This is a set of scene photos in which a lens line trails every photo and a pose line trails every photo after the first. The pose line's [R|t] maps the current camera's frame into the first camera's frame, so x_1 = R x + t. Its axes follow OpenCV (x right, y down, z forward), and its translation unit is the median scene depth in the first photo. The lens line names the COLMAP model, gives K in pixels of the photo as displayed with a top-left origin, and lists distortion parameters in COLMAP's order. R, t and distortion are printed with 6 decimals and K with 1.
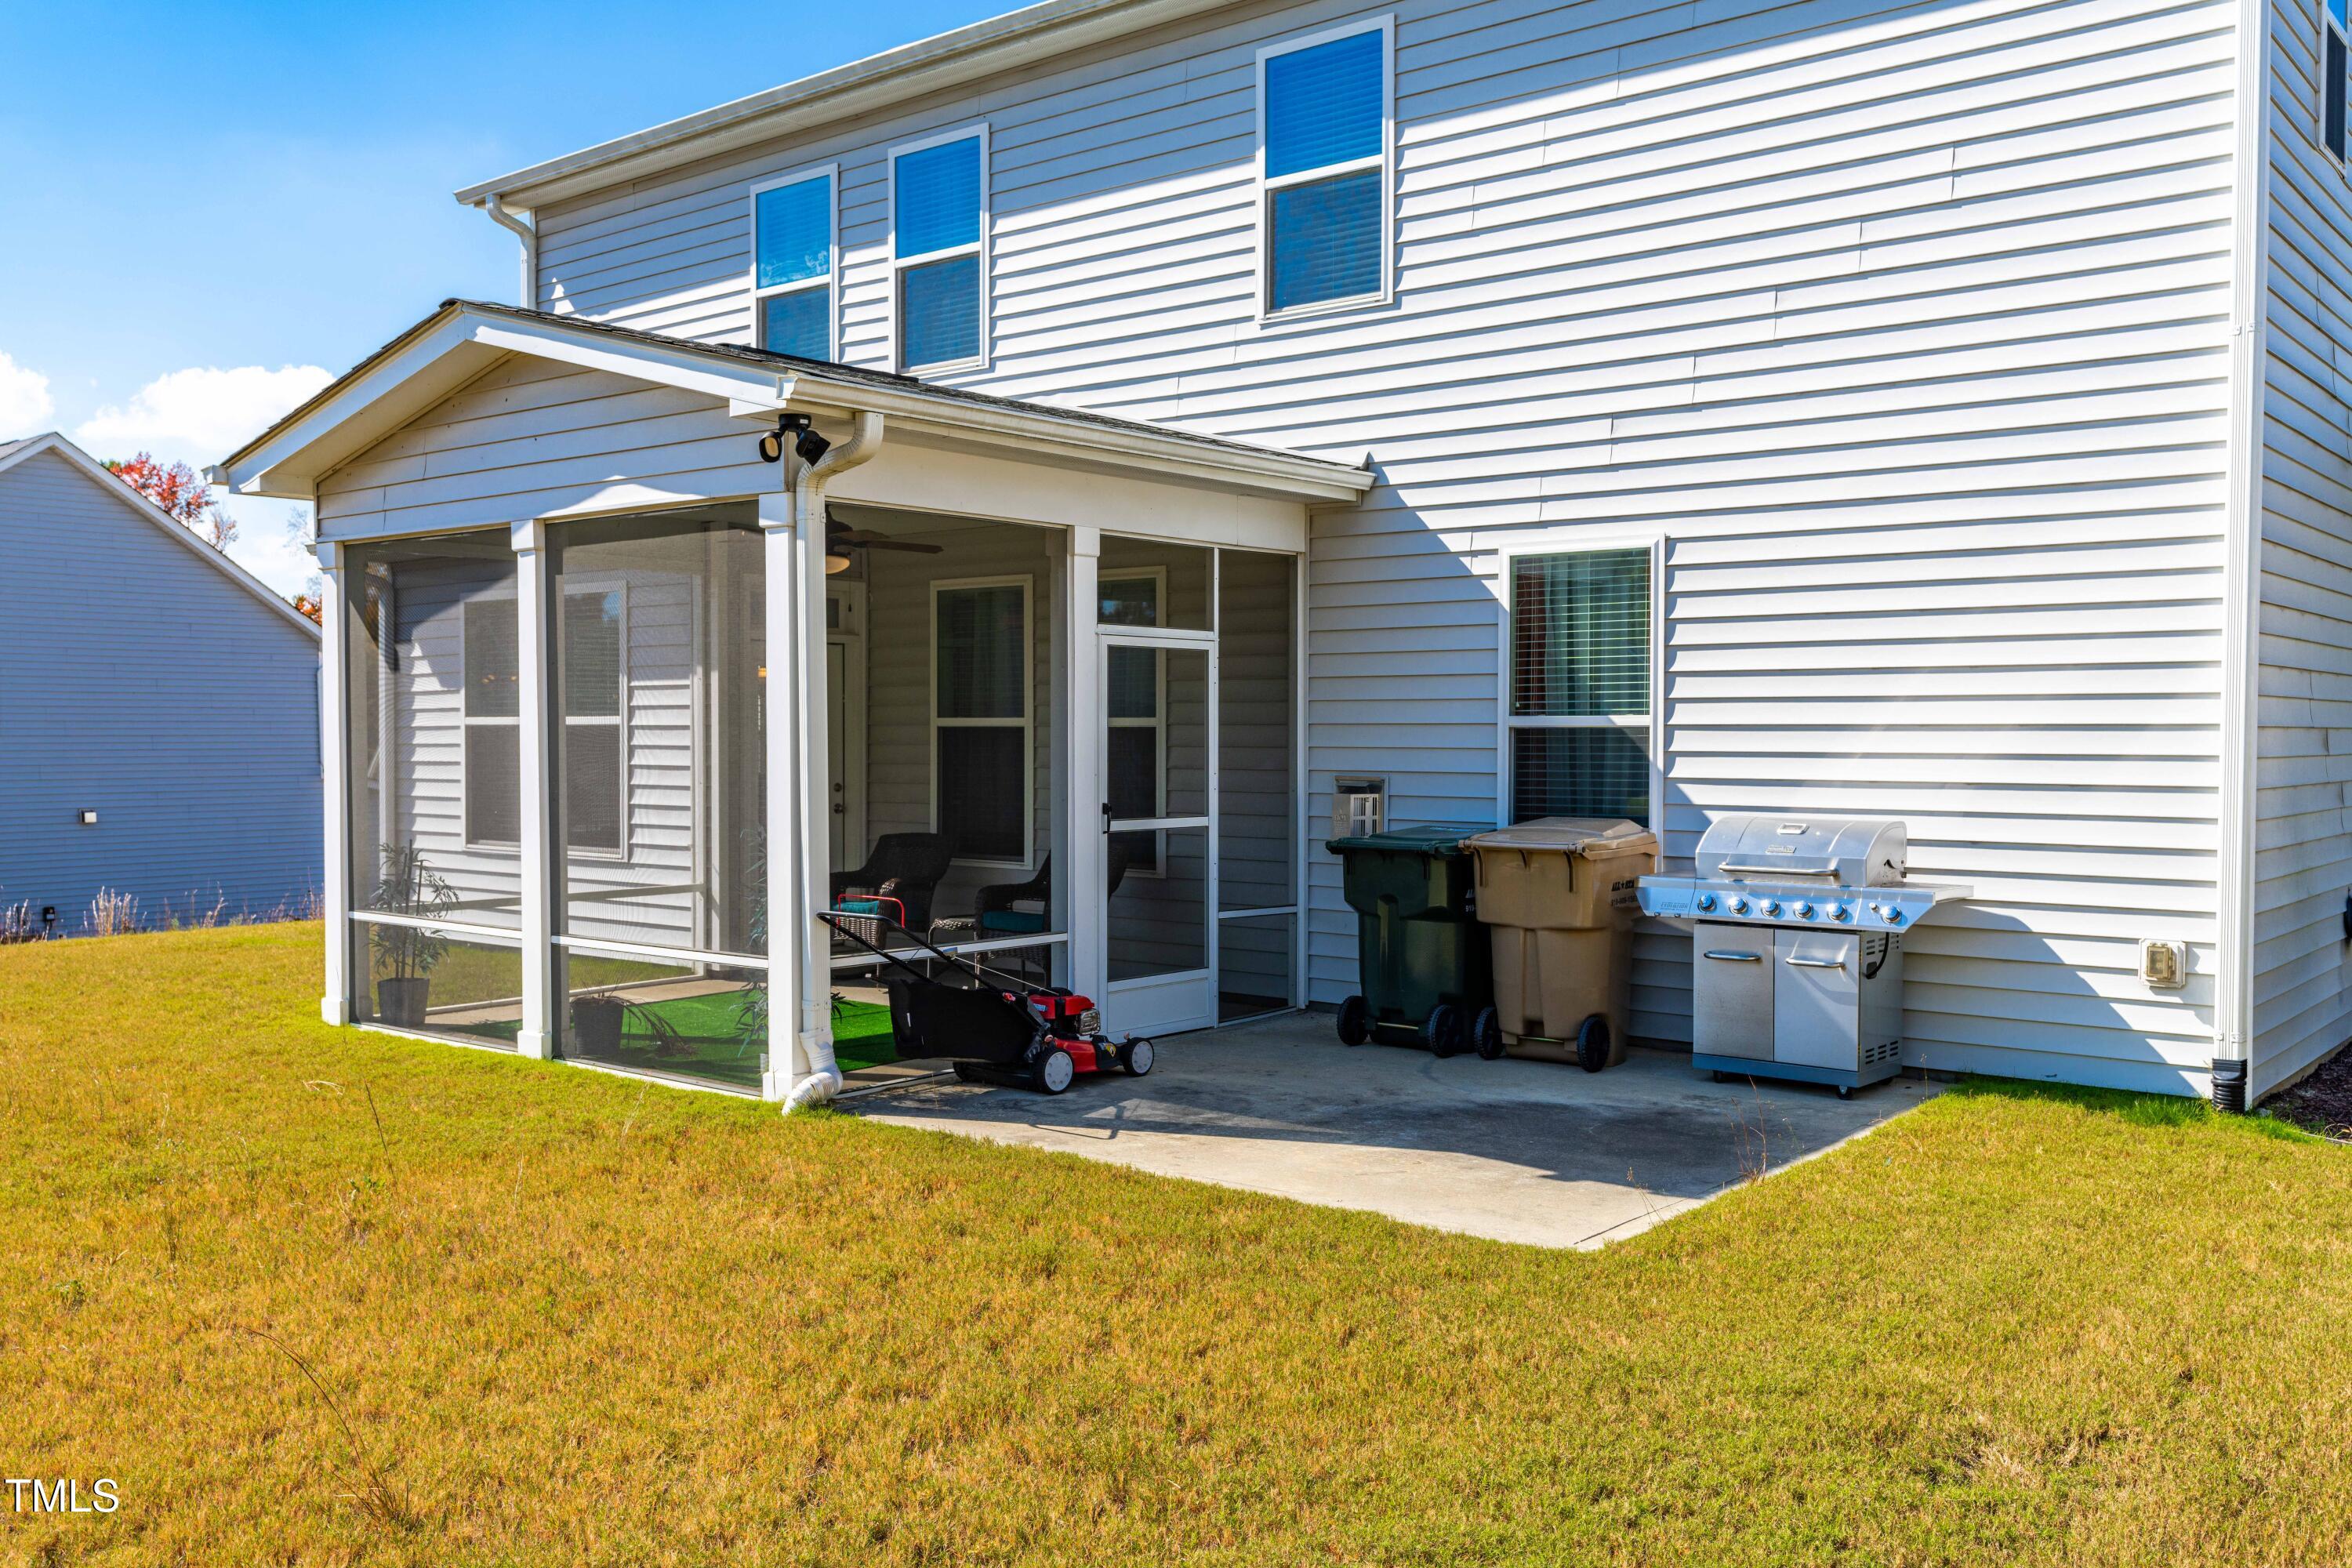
lens RADIAL K [[2009.8, 0, 1170.8], [0, 2009.8, 774.3], [0, 0, 1]] dist [-0.000567, 0.005916]
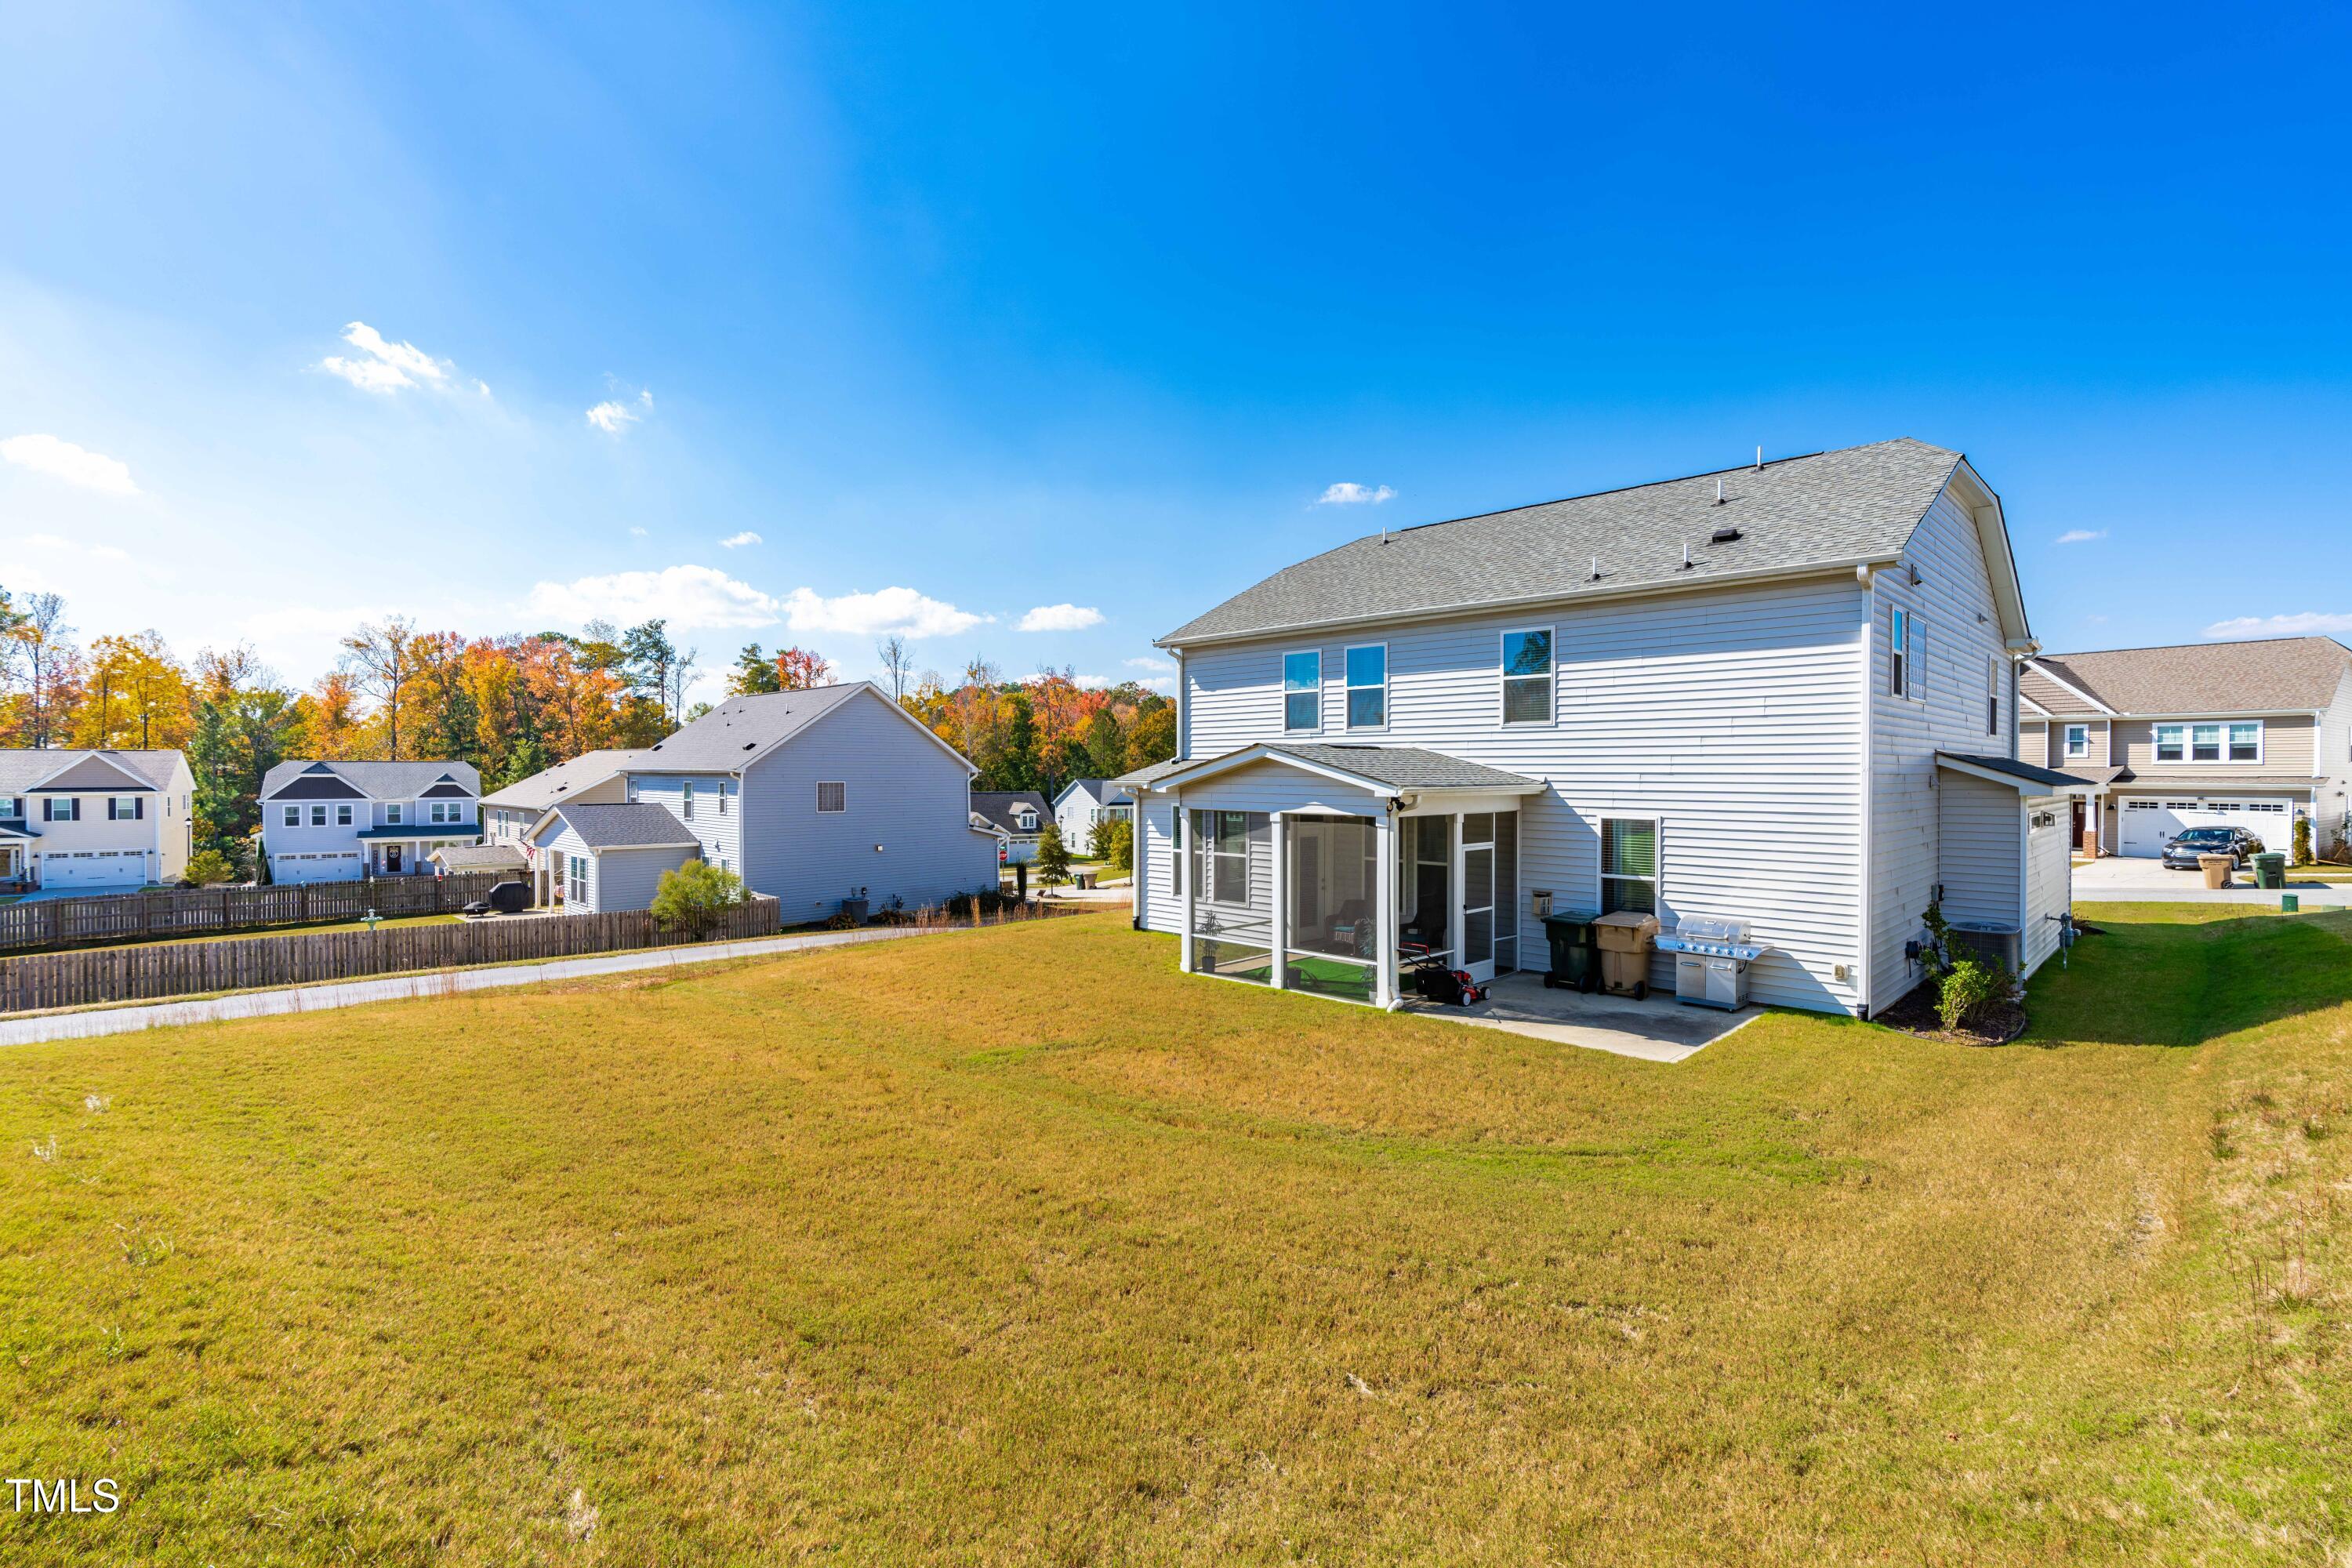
lens RADIAL K [[1066.4, 0, 1184.8], [0, 1066.4, 774.3], [0, 0, 1]] dist [-0.003606, 0.000245]
pose [[0.996034, 0.001201, -0.088962, -0.308759], [-0.002832, 0.999830, -0.018200, -0.150485], [0.088925, 0.018379, 0.995869, -0.614712]]
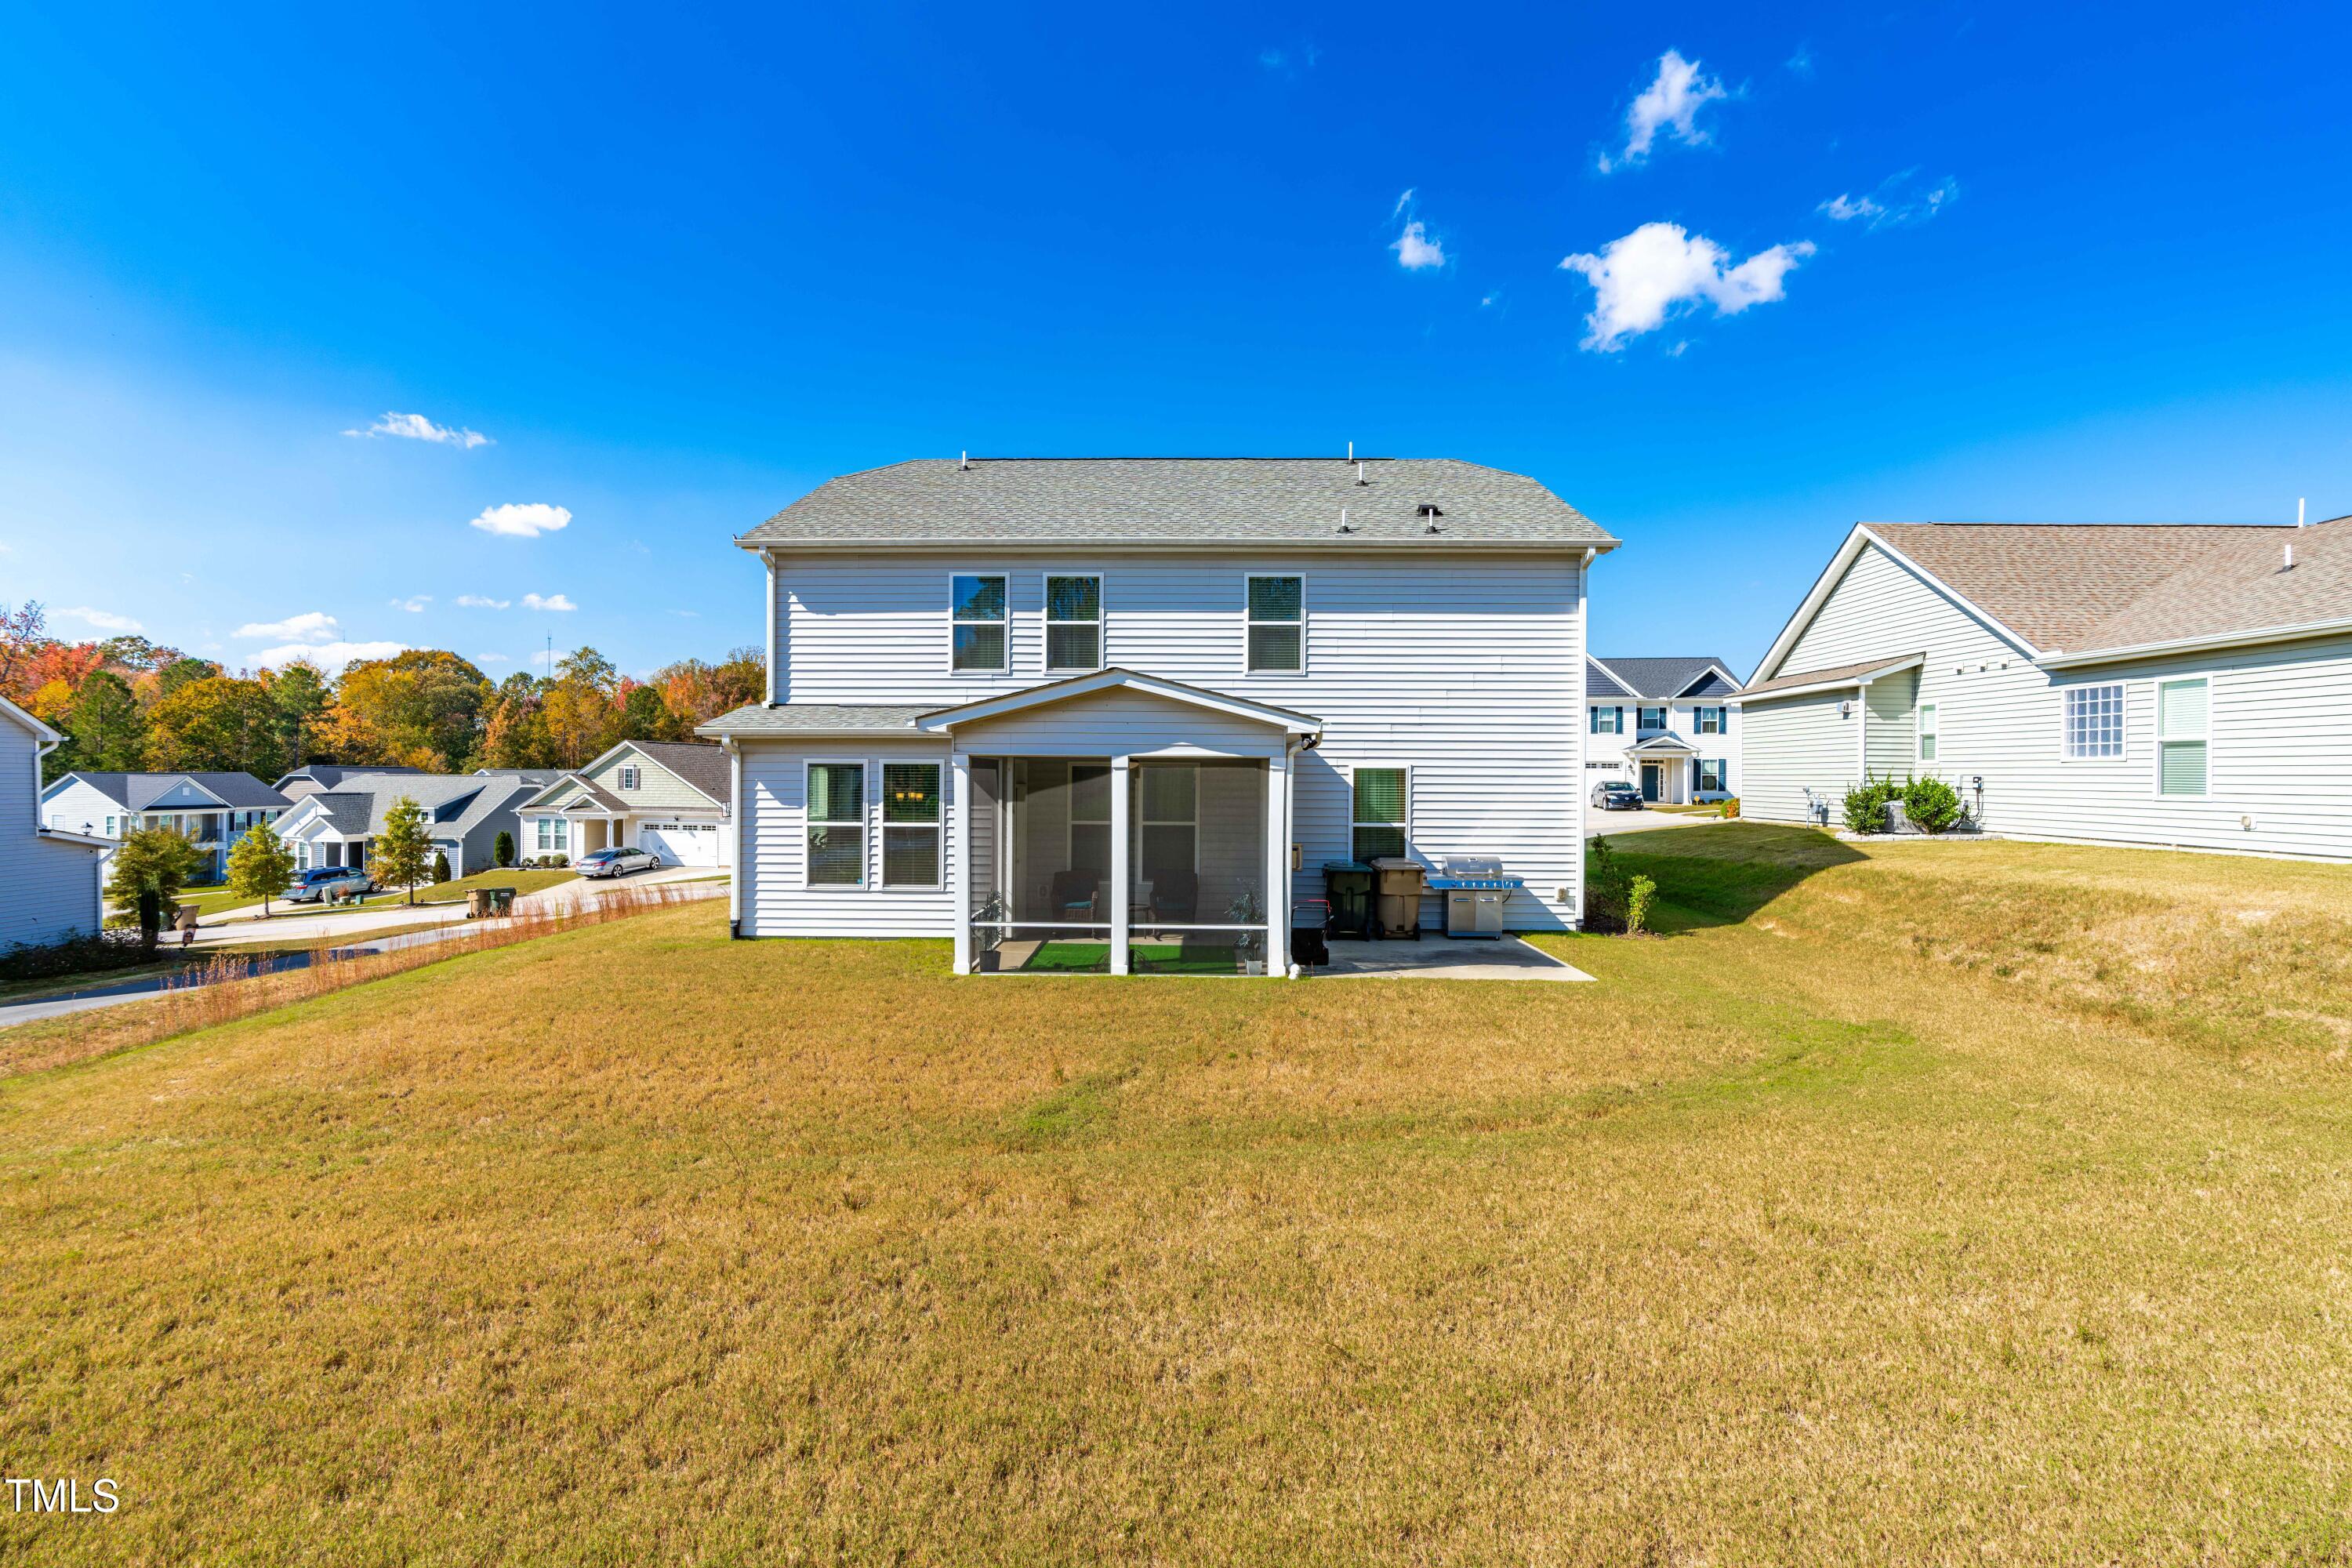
lens RADIAL K [[1066.4, 0, 1180.3], [0, 1066.4, 774.5], [0, 0, 1]] dist [-0.003606, 0.000245]
pose [[0.783912, 0.004695, 0.620855, -1.050213], [0.008359, 0.999801, -0.018115, -0.077396], [-0.620816, 0.019390, 0.783716, -0.061031]]
